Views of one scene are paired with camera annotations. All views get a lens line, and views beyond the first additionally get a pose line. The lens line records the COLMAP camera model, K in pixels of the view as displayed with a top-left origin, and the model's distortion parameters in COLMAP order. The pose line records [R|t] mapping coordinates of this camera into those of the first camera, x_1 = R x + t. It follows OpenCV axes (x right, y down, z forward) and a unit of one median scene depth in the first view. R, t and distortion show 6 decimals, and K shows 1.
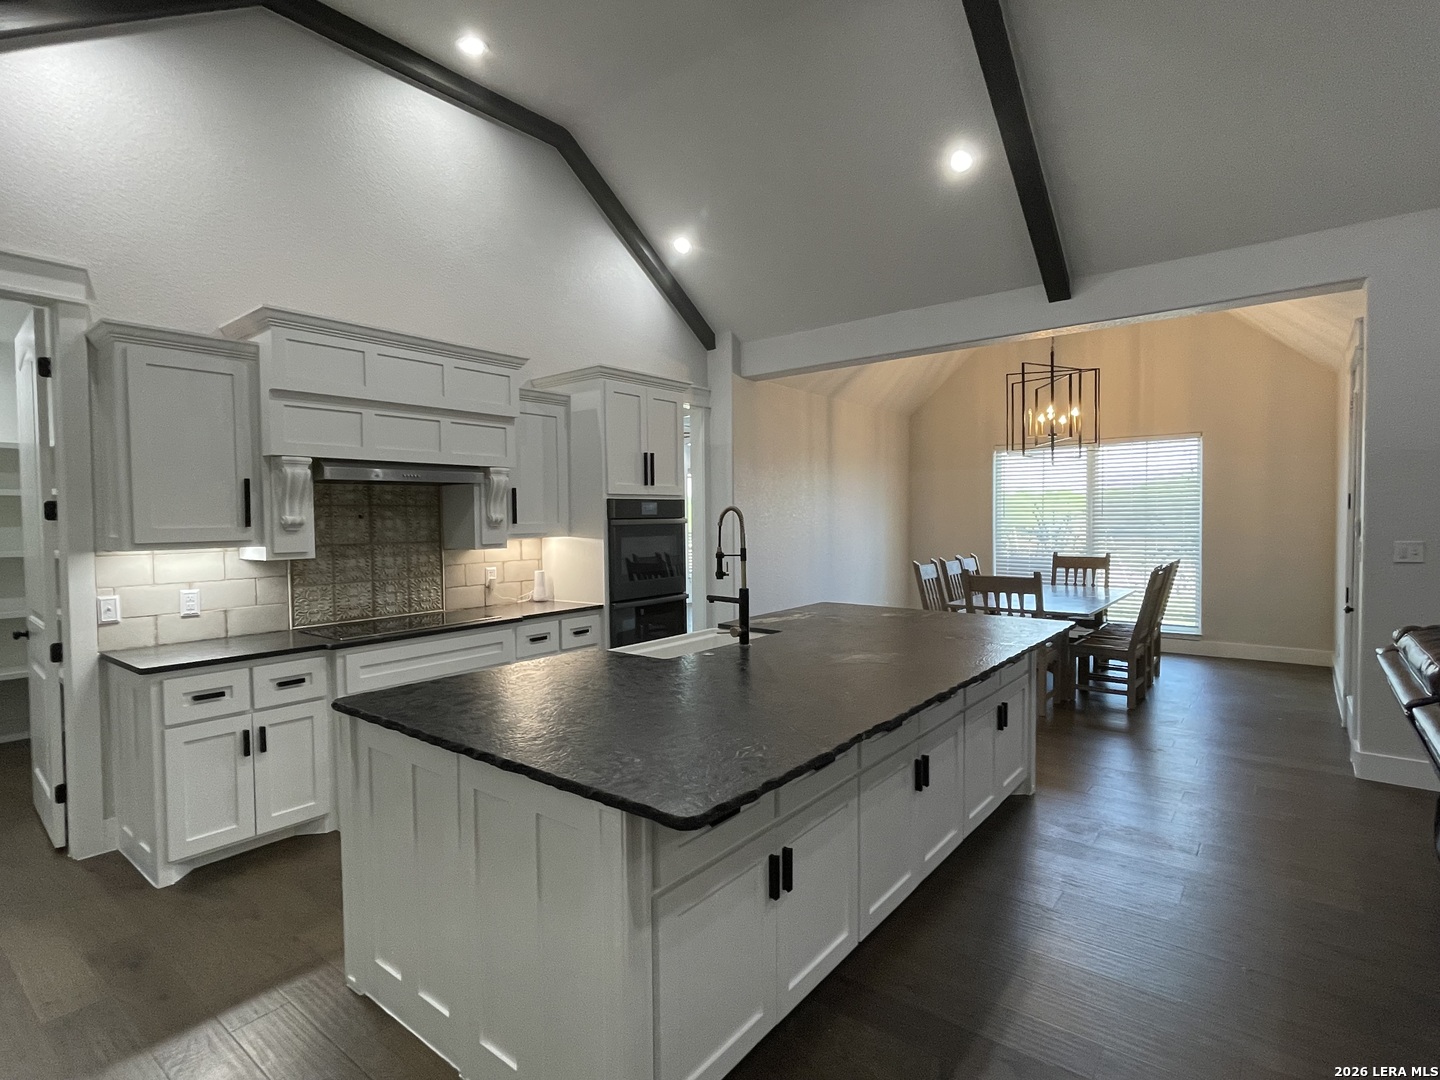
lens RADIAL K [[728.6, 0, 714.7], [0, 728.6, 543.6], [0, 0, 1]] dist [0.002094, 0.000197]
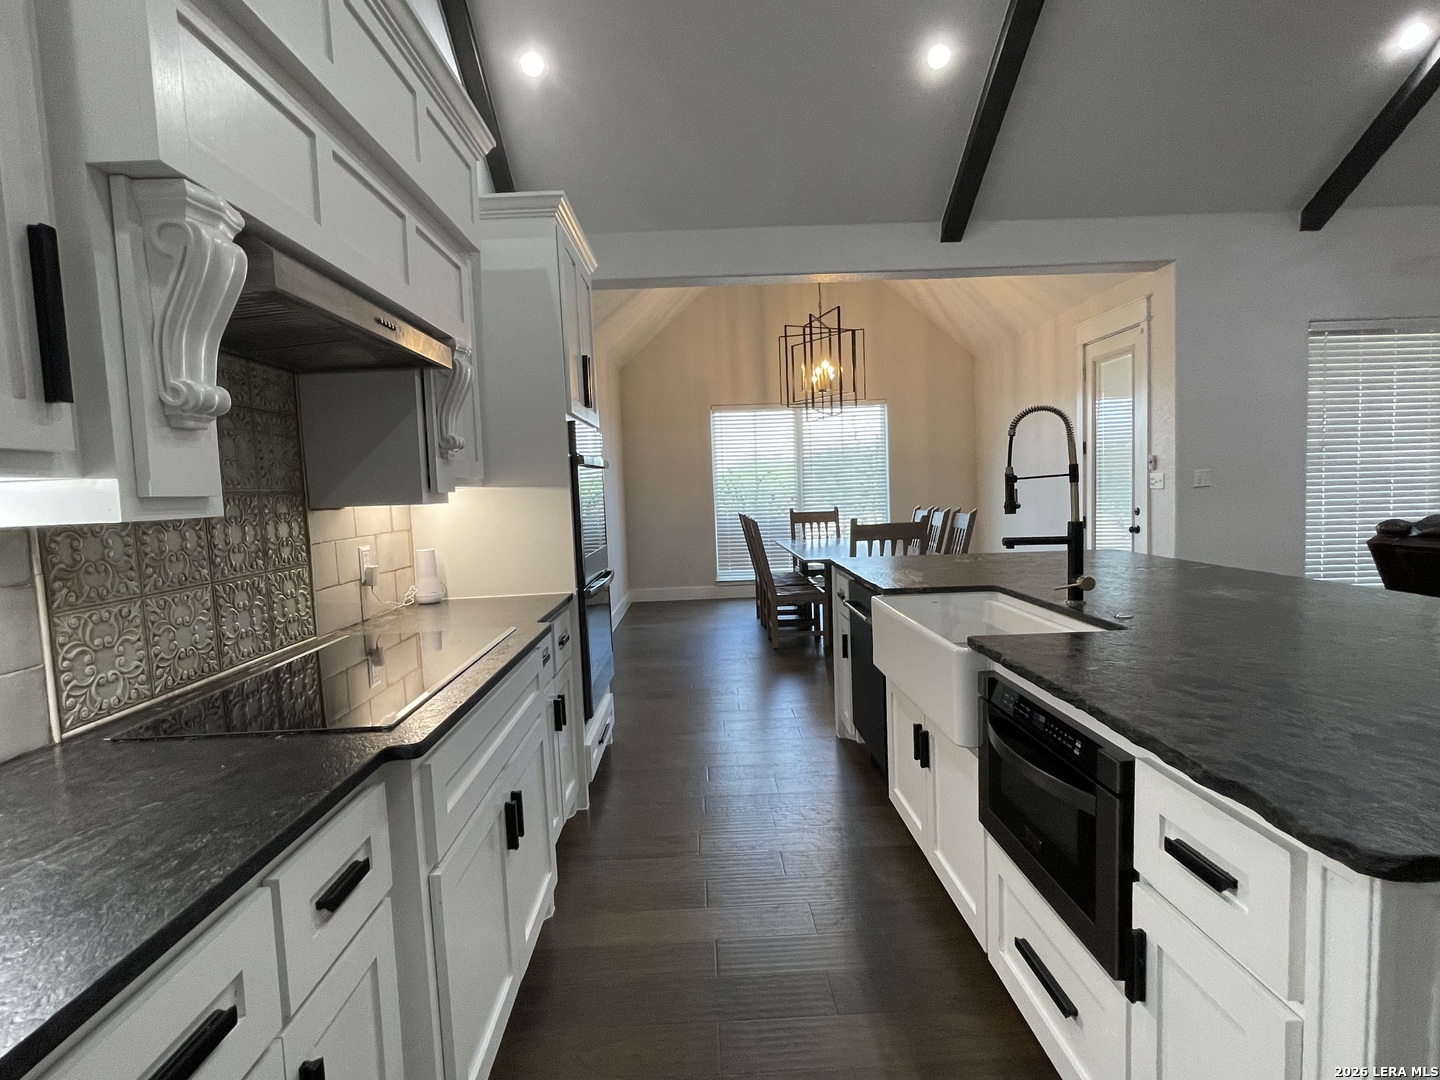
lens RADIAL K [[728.6, 0, 714.7], [0, 728.6, 543.6], [0, 0, 1]] dist [0.002094, 0.000197]
pose [[0.771325, -0.065927, 0.633018, -0.506522], [0.053395, 0.997817, 0.038859, 0.027532], [-0.634198, 0.003827, 0.773161, 0.500870]]
